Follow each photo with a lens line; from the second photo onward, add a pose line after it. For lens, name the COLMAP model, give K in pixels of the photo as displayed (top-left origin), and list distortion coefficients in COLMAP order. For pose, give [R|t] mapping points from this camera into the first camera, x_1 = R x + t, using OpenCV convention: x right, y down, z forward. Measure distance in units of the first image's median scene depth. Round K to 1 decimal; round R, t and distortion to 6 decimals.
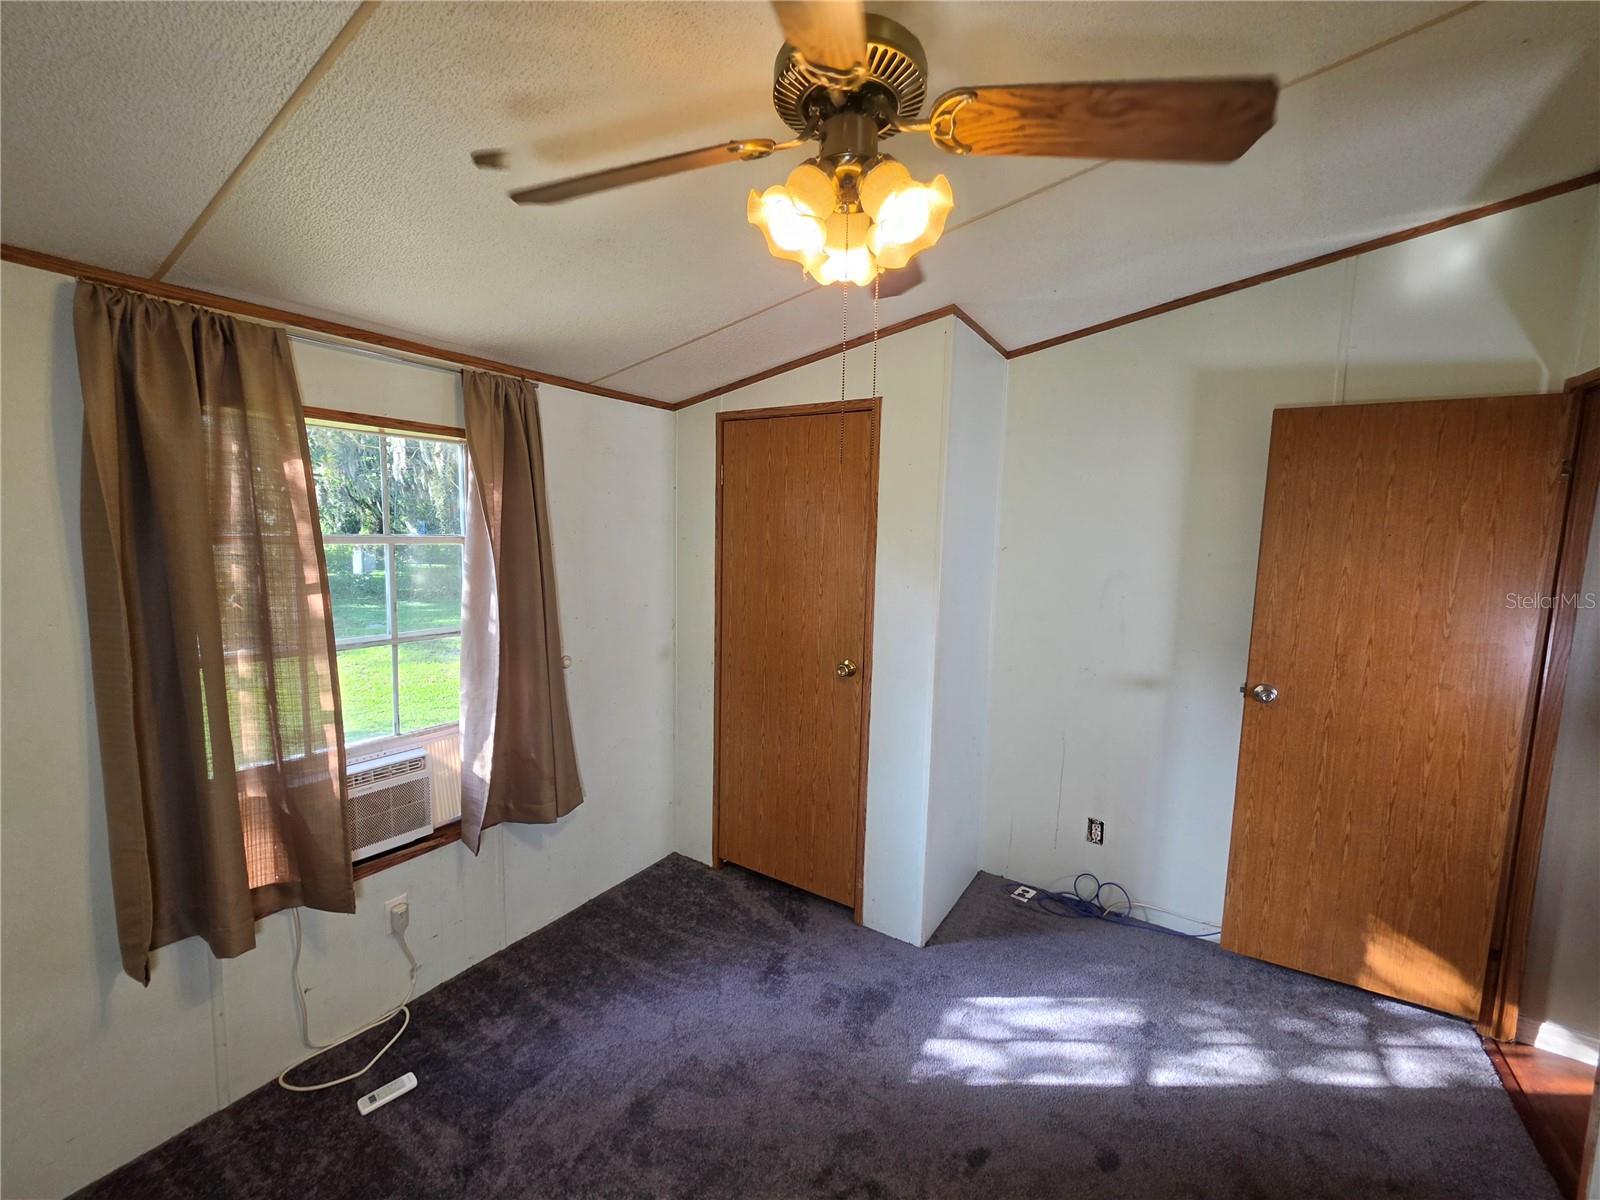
lens RADIAL K [[642.5, 0, 801.6], [0, 642.5, 599.3], [0, 0, 1]] dist [0.003869, -0.000632]
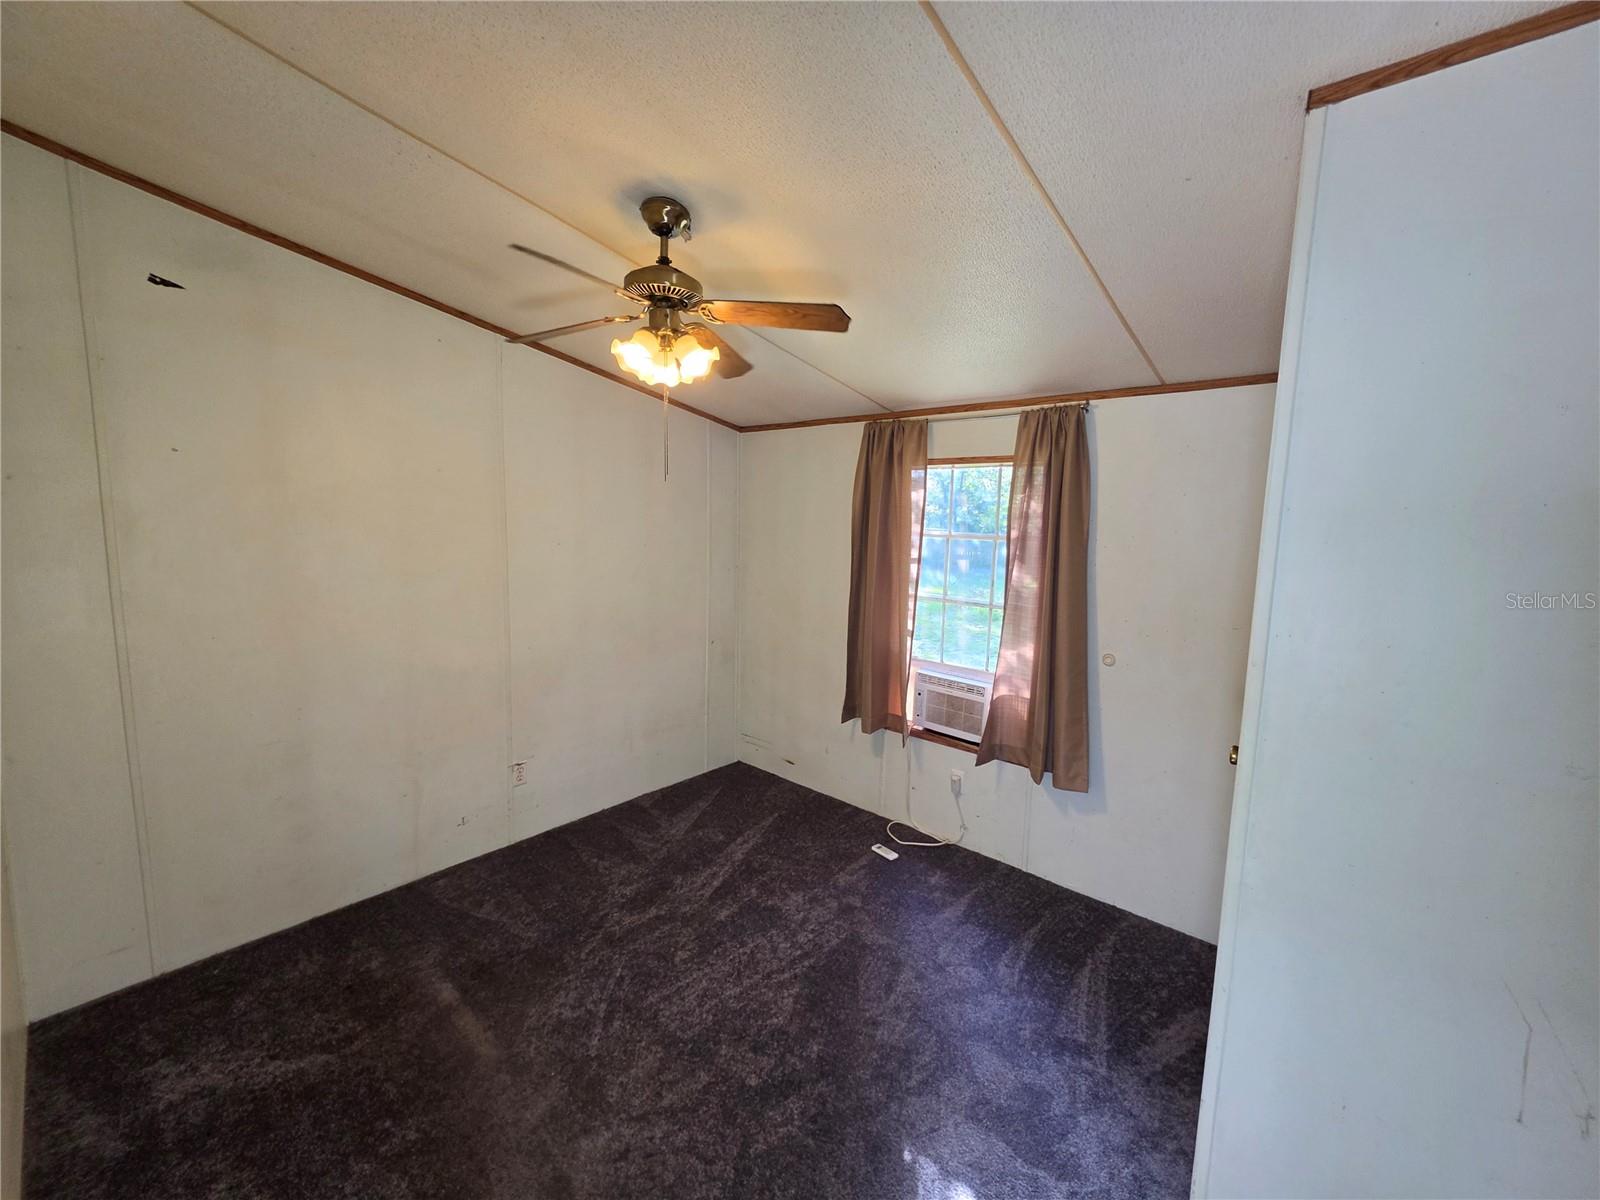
lens RADIAL K [[642.5, 0, 802.3], [0, 642.5, 596.1], [0, 0, 1]] dist [0.003869, -0.000632]
pose [[-0.129729, 0.105126, -0.985961, 0.961067], [-0.134759, 0.983268, 0.122570, -0.088718], [0.982349, 0.148768, -0.113392, 0.824683]]
